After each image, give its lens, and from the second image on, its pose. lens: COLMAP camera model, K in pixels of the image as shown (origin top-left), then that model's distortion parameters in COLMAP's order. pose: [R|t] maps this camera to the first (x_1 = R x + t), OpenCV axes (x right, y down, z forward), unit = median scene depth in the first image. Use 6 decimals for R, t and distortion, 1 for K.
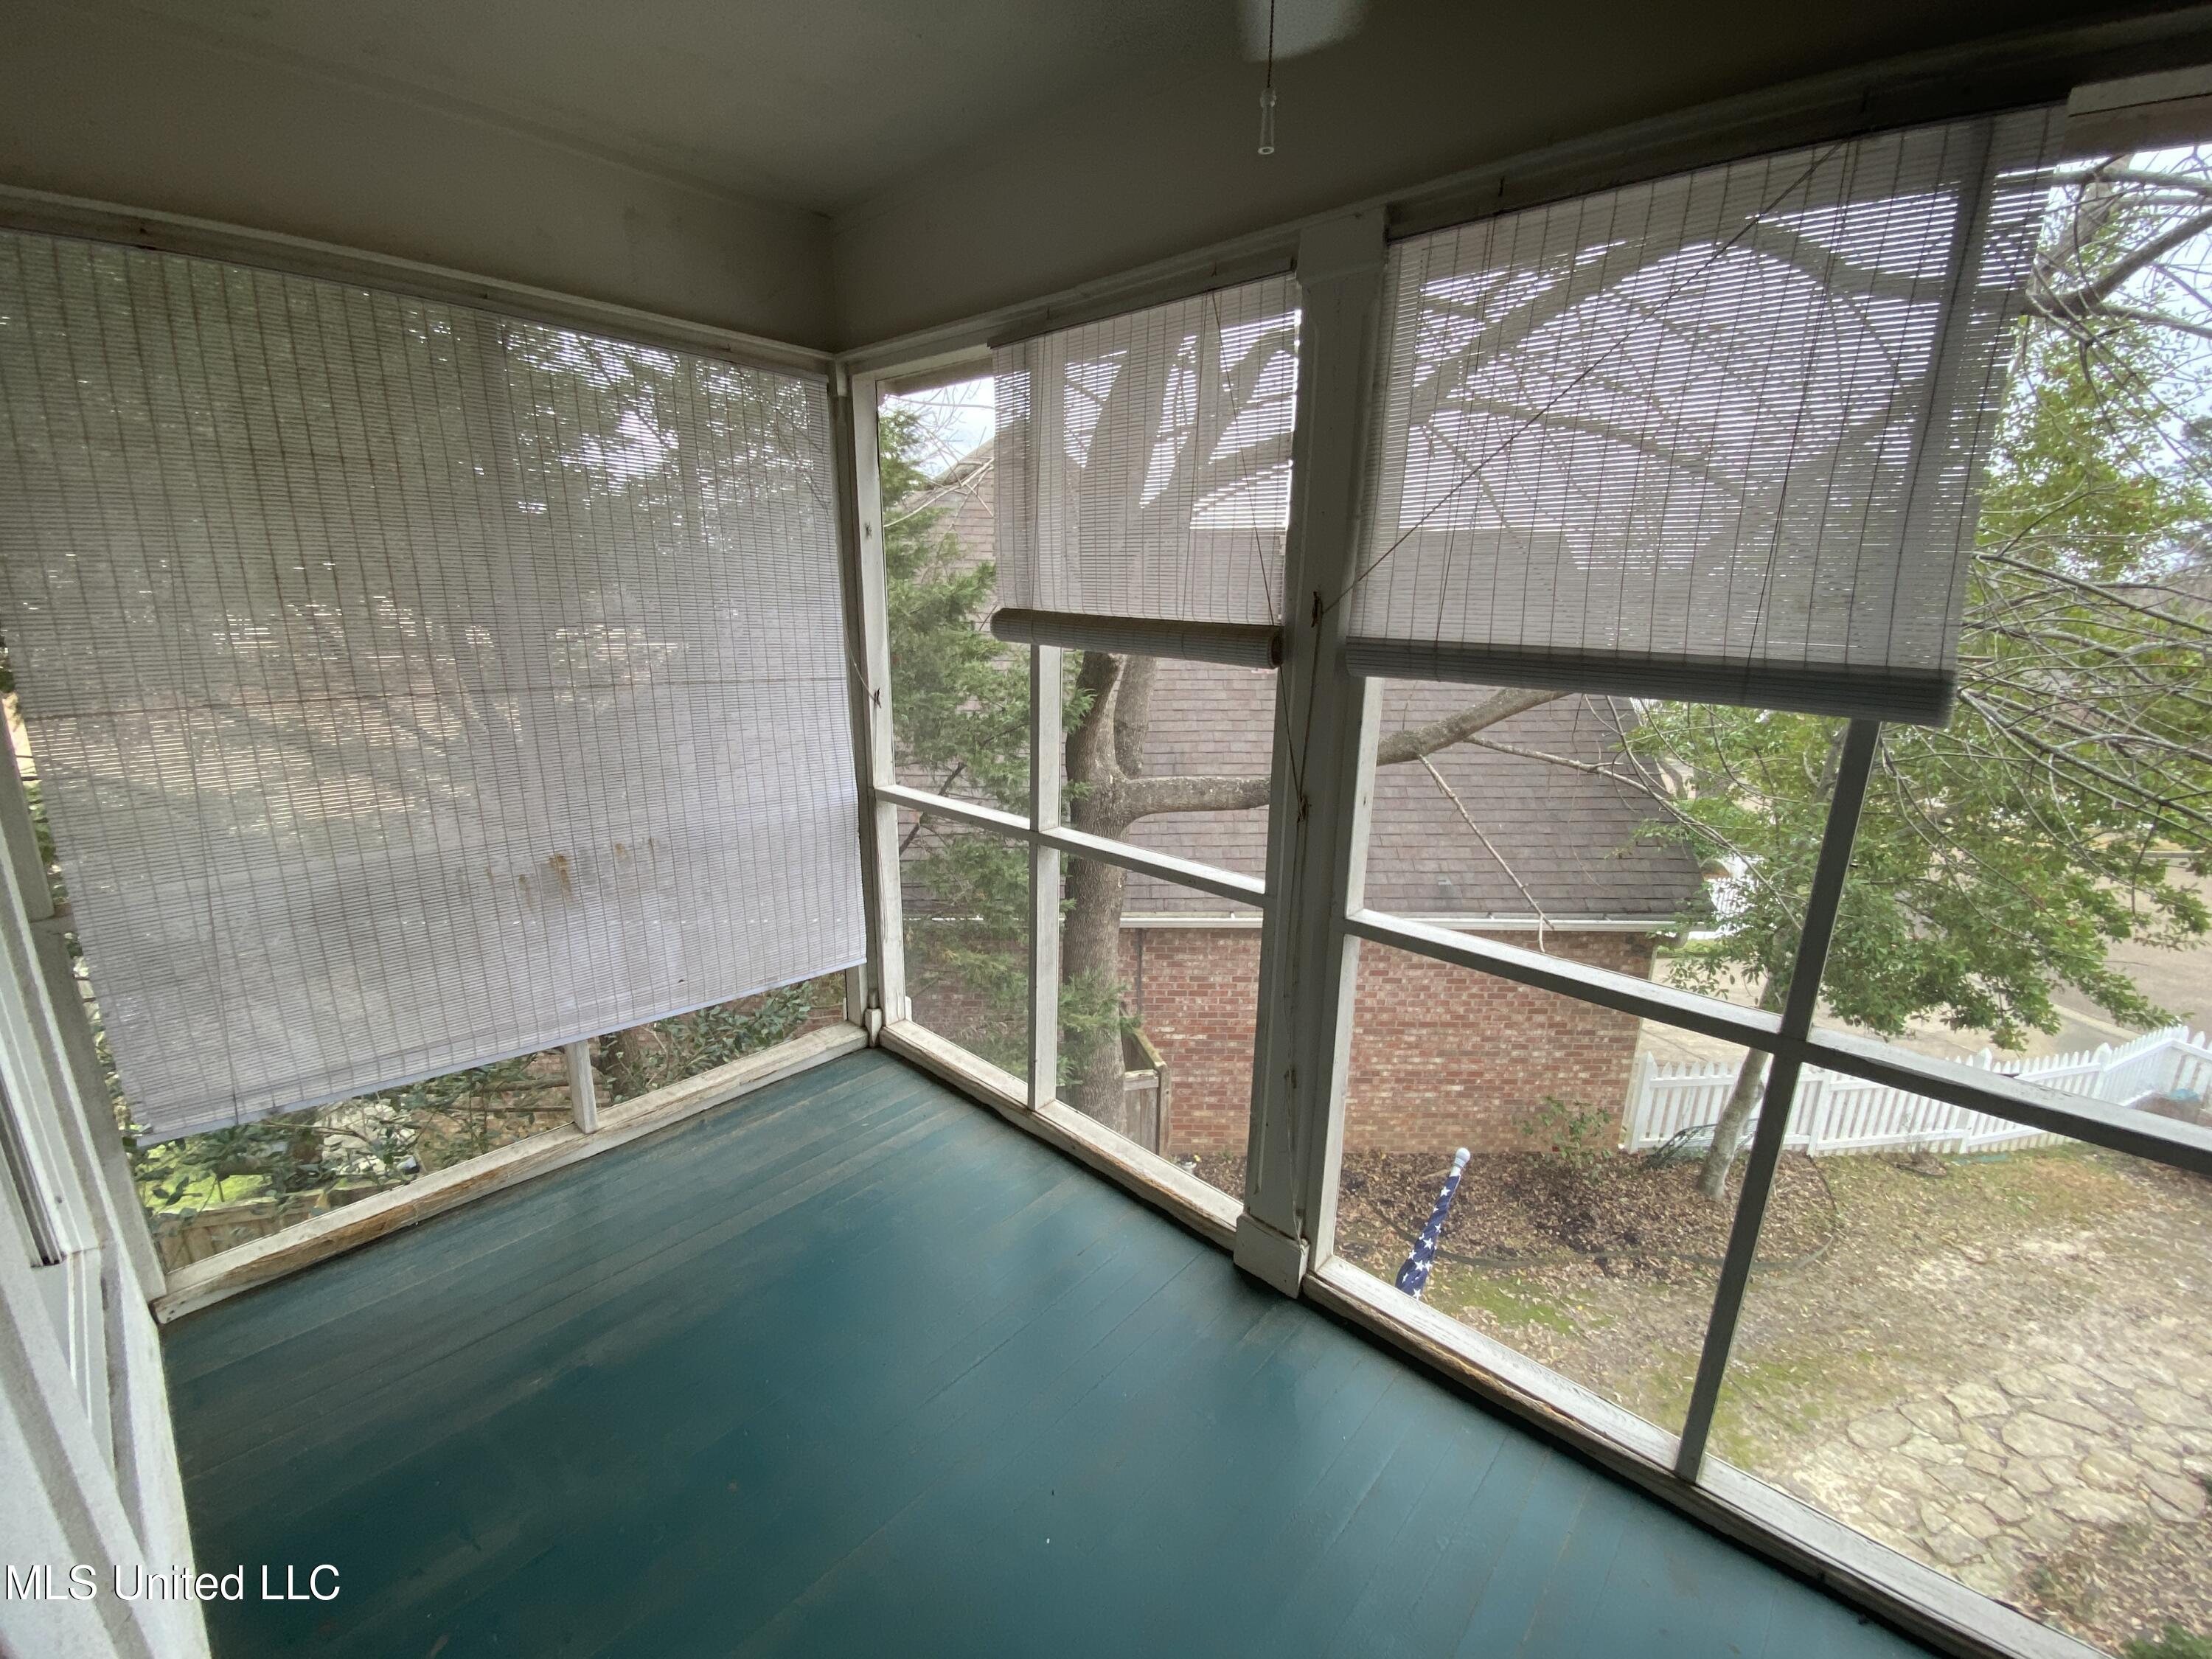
lens RADIAL K [[871.6, 0, 1081.2], [0, 871.6, 818.6], [0, 0, 1]] dist [0.014237, -0.022579]
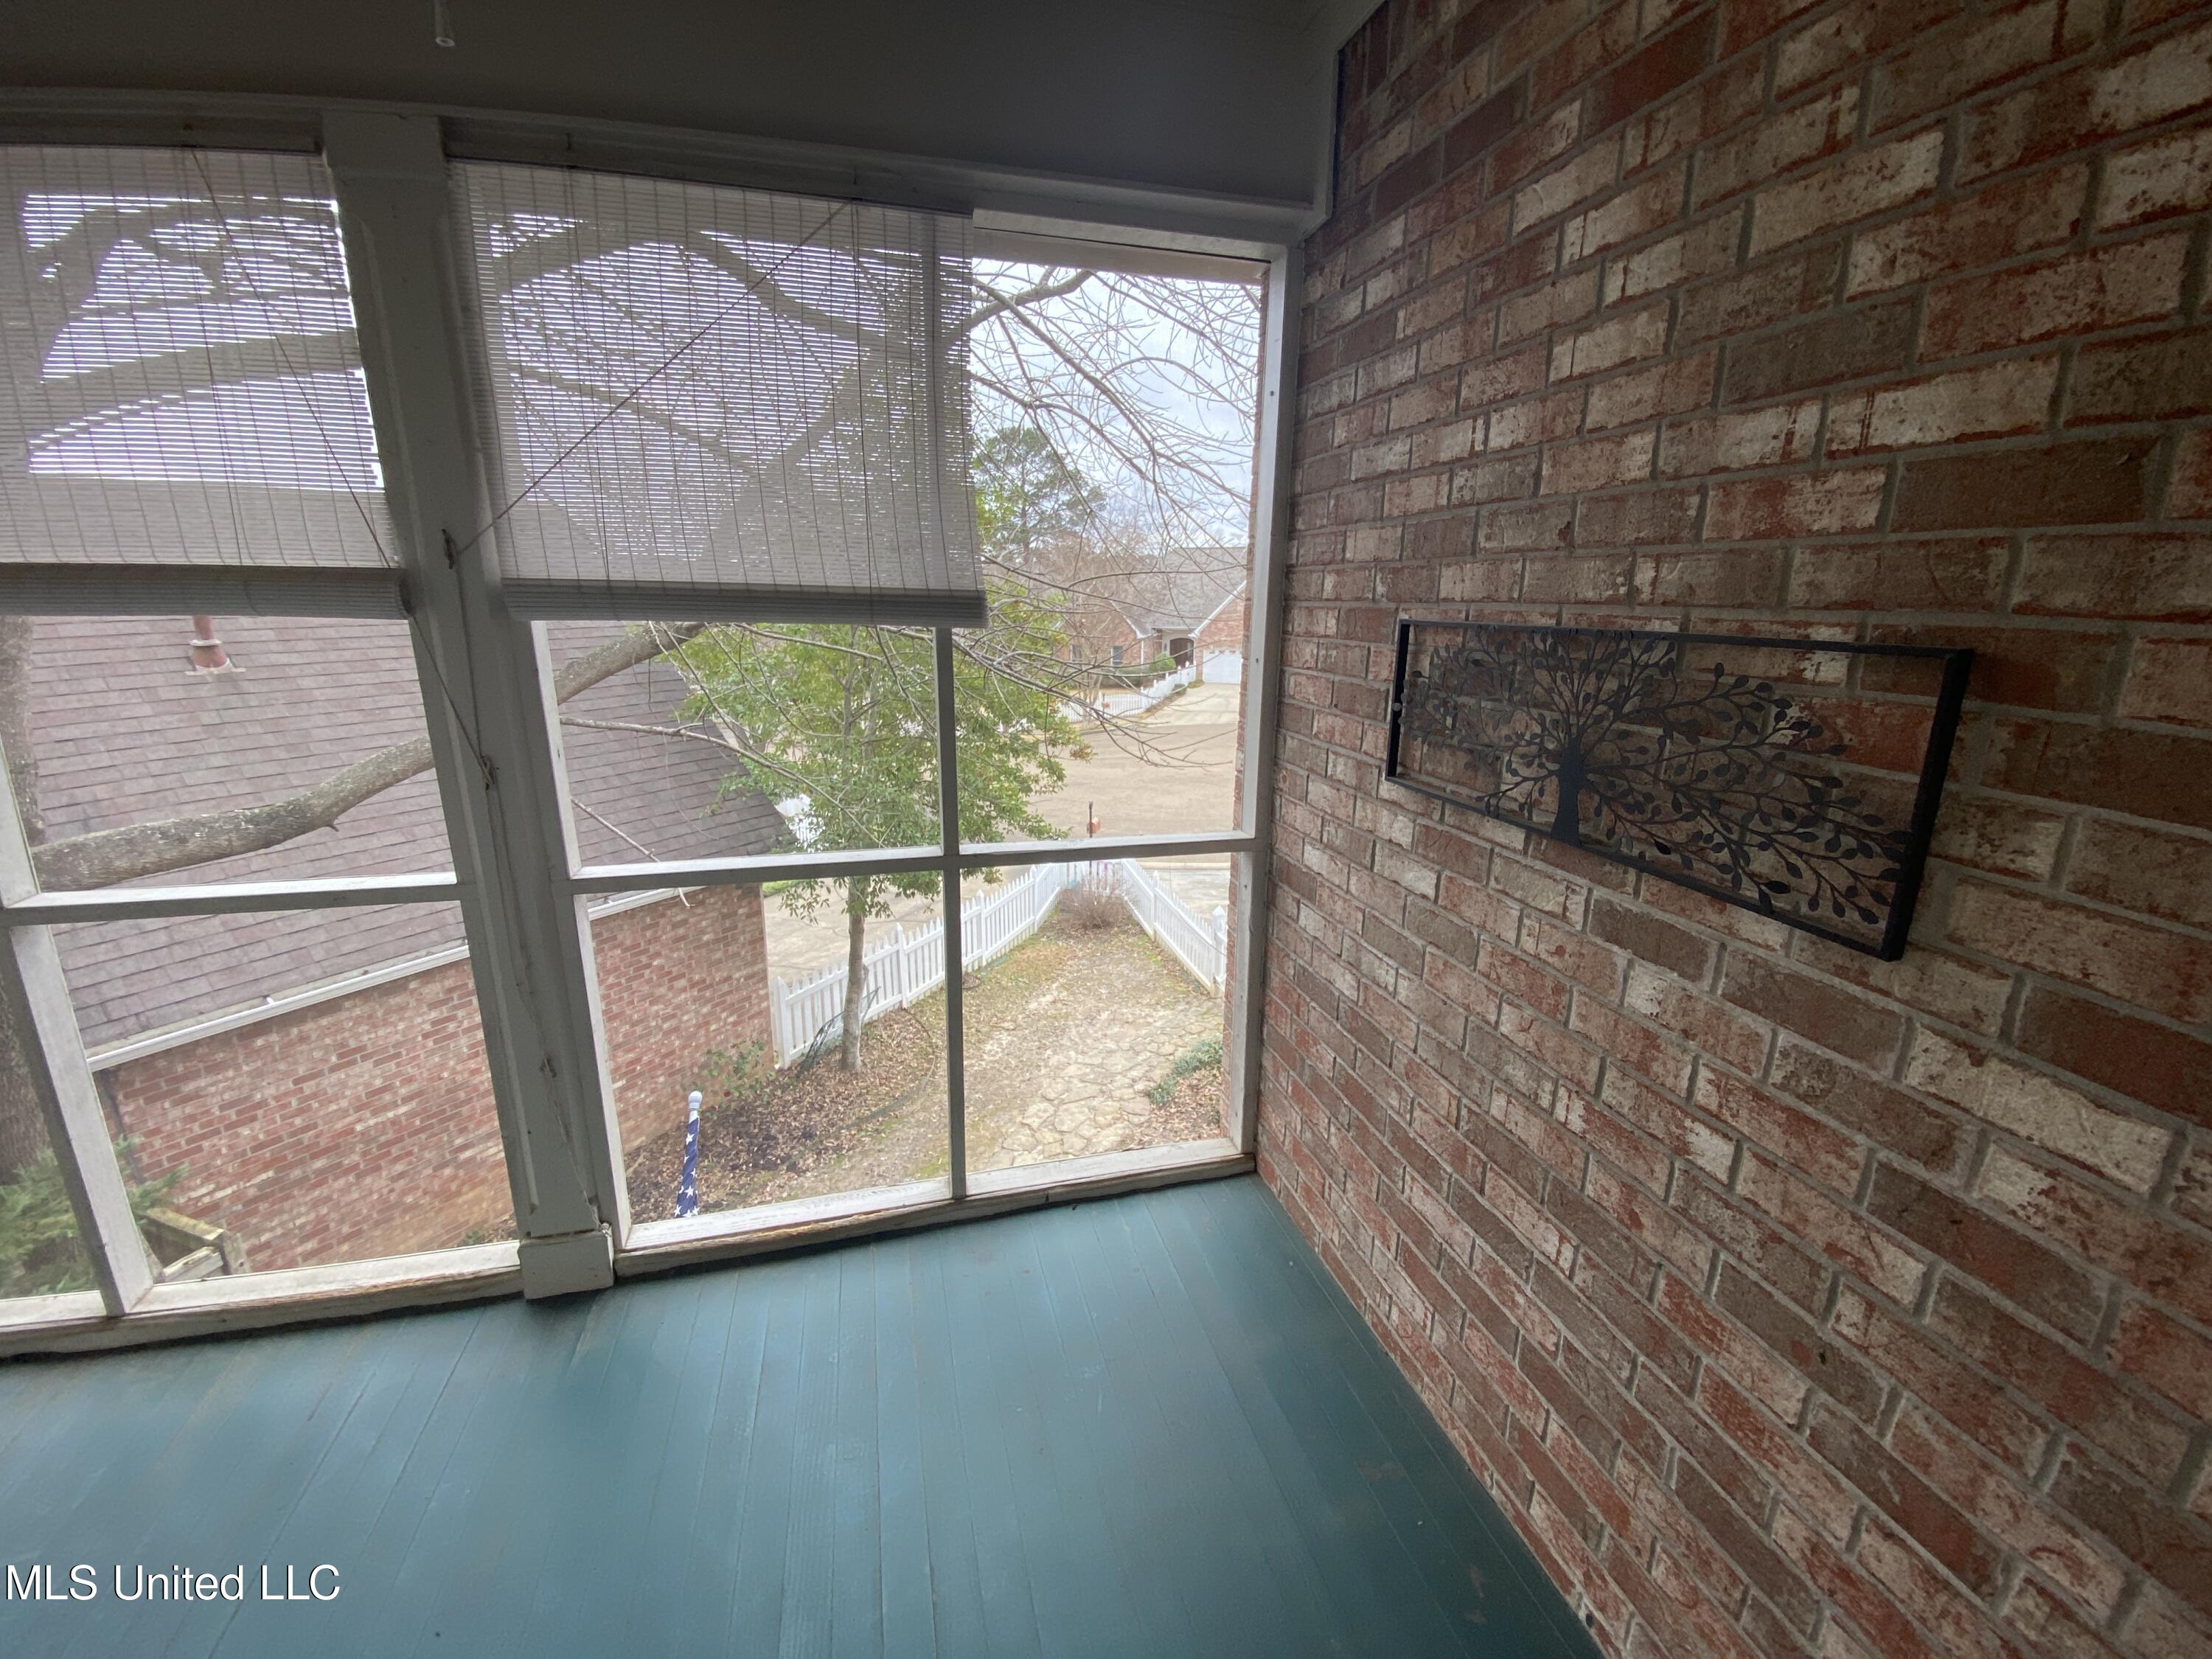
lens RADIAL K [[912.6, 0, 1106.0], [0, 912.6, 829.5], [0, 0, 1]] dist [-0.046337, 0.000057]
pose [[0.525377, -0.209594, 0.824651, -0.111770], [0.186175, 0.974018, 0.128947, 0.027941], [-0.830252, 0.085783, 0.550748, -0.013852]]
